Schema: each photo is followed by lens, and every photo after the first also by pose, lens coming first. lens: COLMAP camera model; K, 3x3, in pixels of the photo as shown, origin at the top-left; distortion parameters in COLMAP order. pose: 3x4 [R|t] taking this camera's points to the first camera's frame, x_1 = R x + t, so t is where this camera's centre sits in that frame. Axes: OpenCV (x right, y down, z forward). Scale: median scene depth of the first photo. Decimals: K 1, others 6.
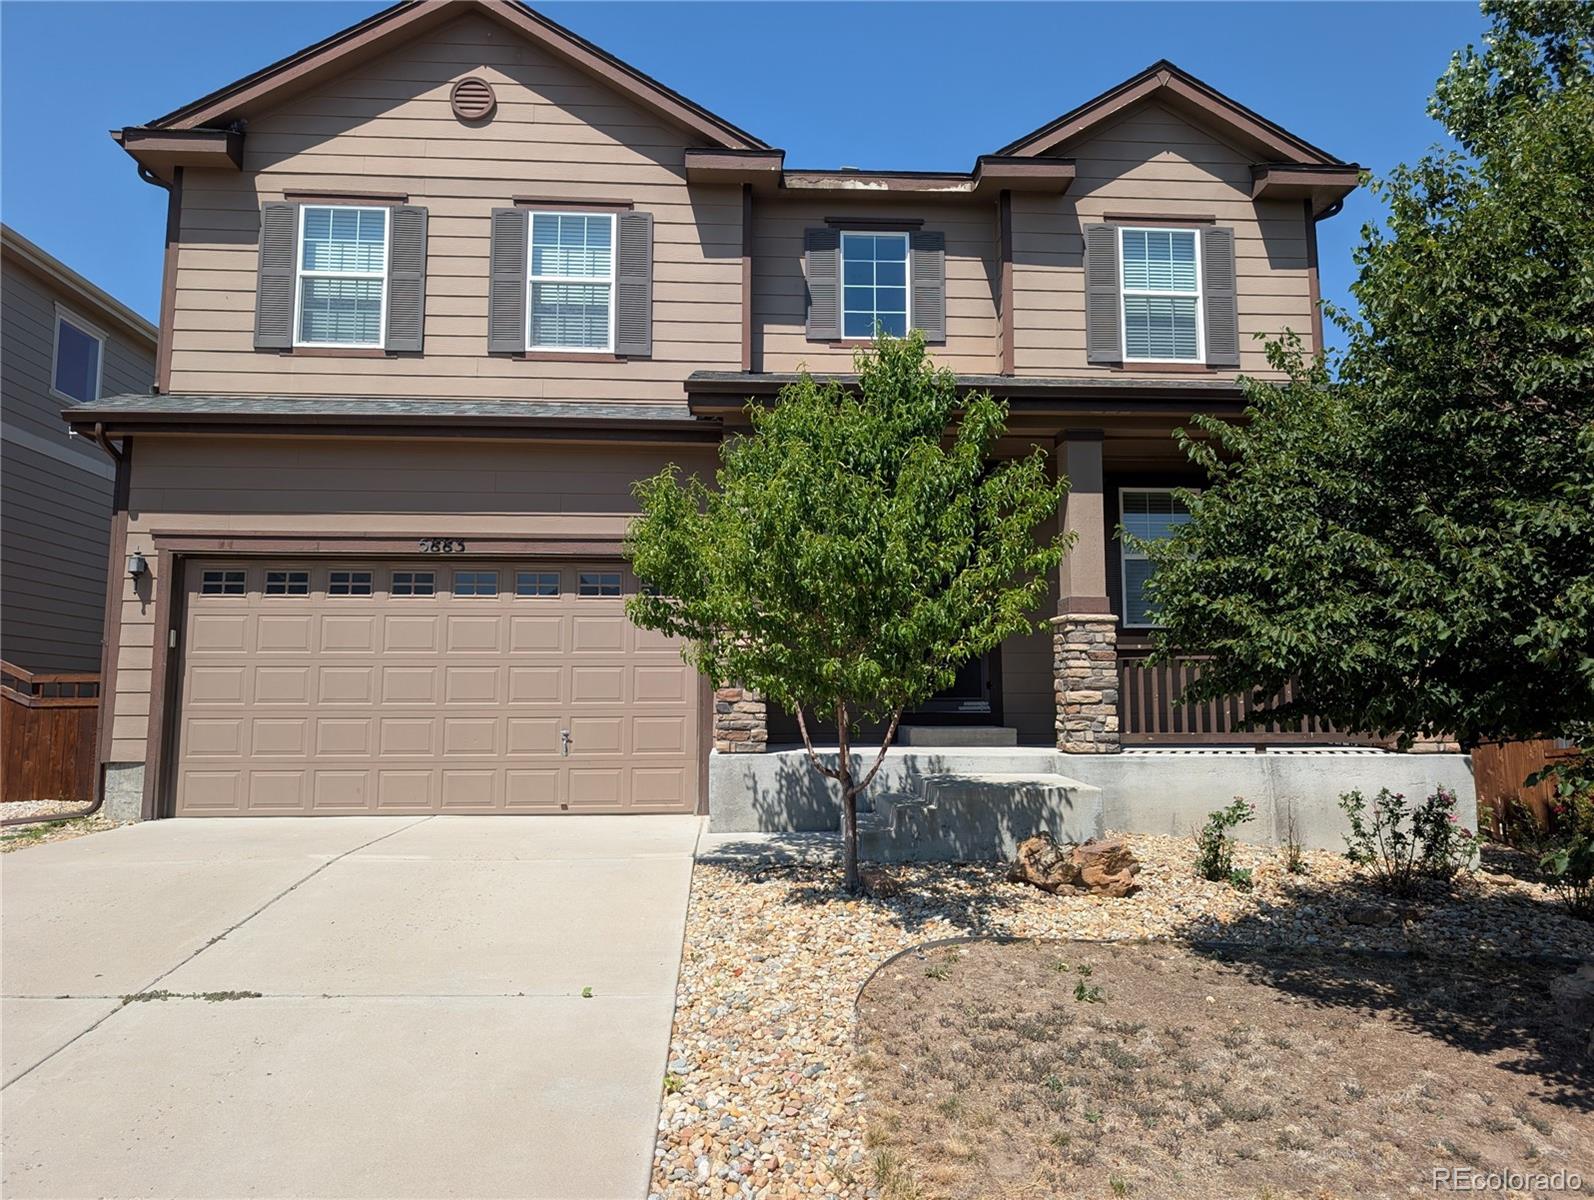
lens RADIAL K [[1140.3, 0, 801.9], [0, 1140.3, 598.6], [0, 0, 1]] dist [-0.007390, -0.014847]
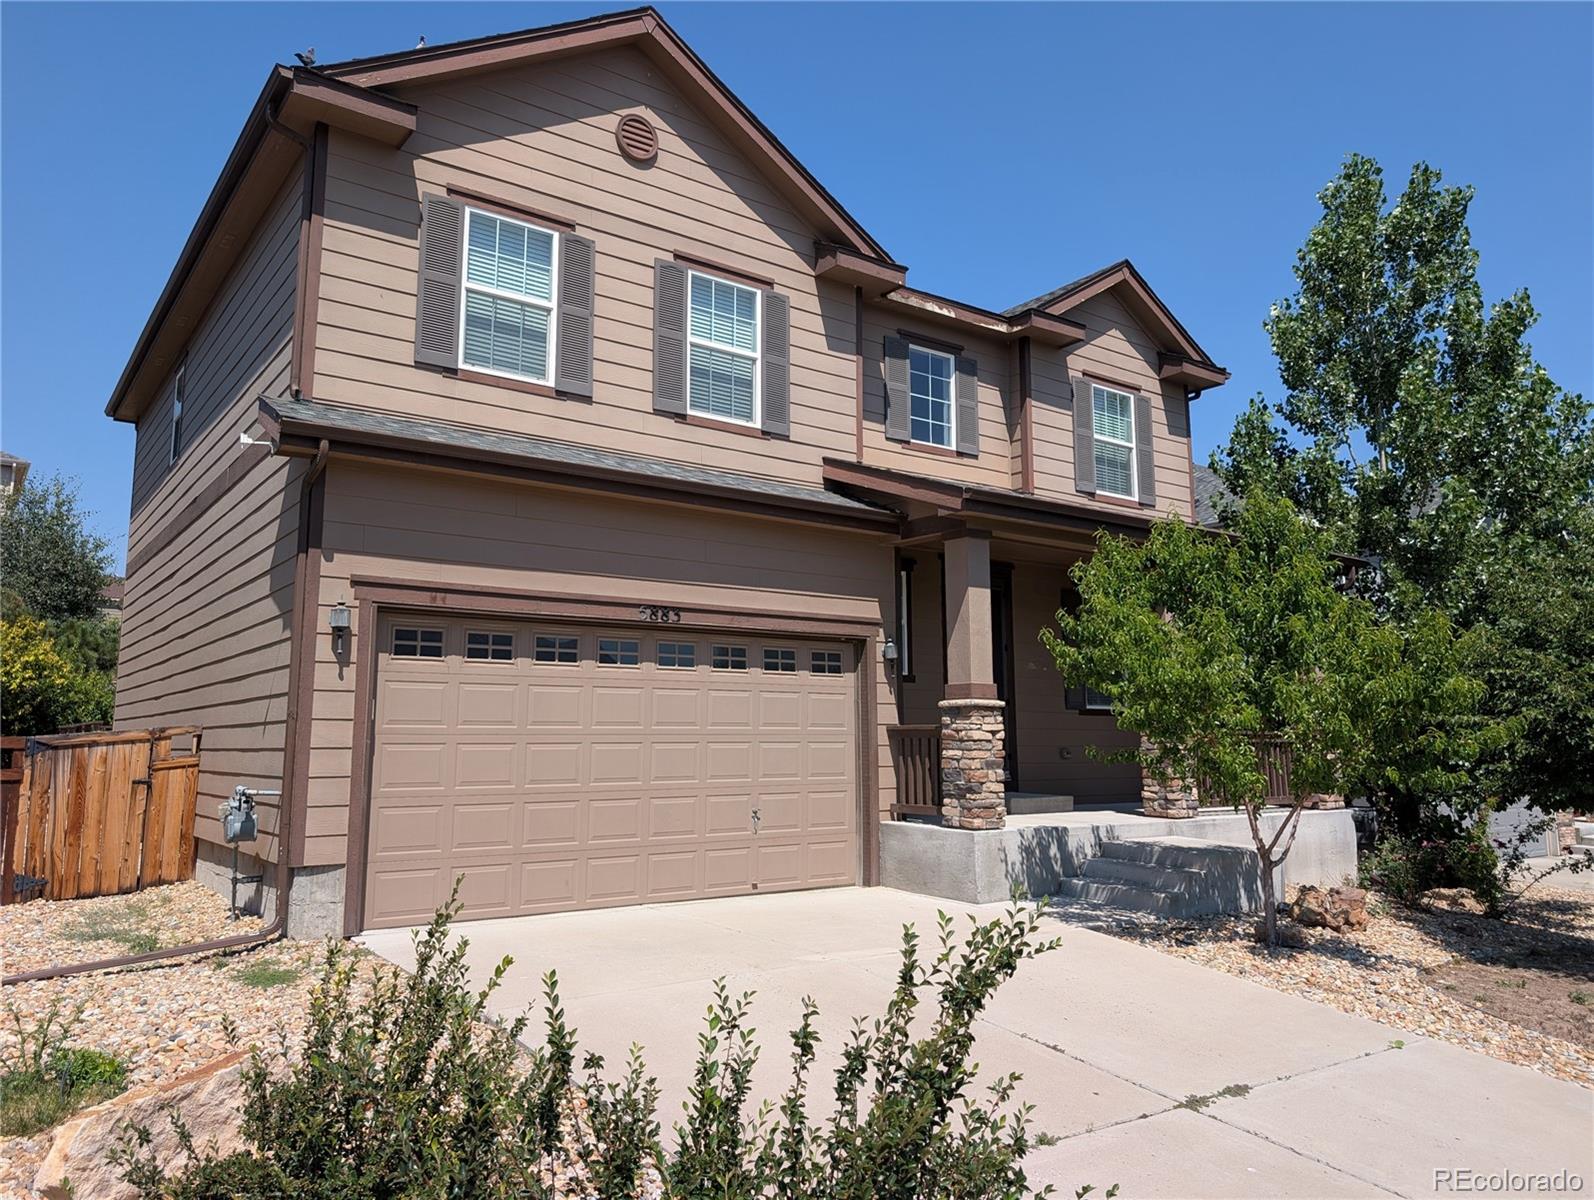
lens RADIAL K [[1140.3, 0, 858.8], [0, 1140.3, 584.2], [0, 0, 1]] dist [-0.007390, -0.014847]
pose [[0.837024, 0.080593, 0.541199, -0.625827], [-0.063391, 0.996716, -0.050385, -0.031740], [-0.543482, 0.007866, 0.839384, 0.103329]]
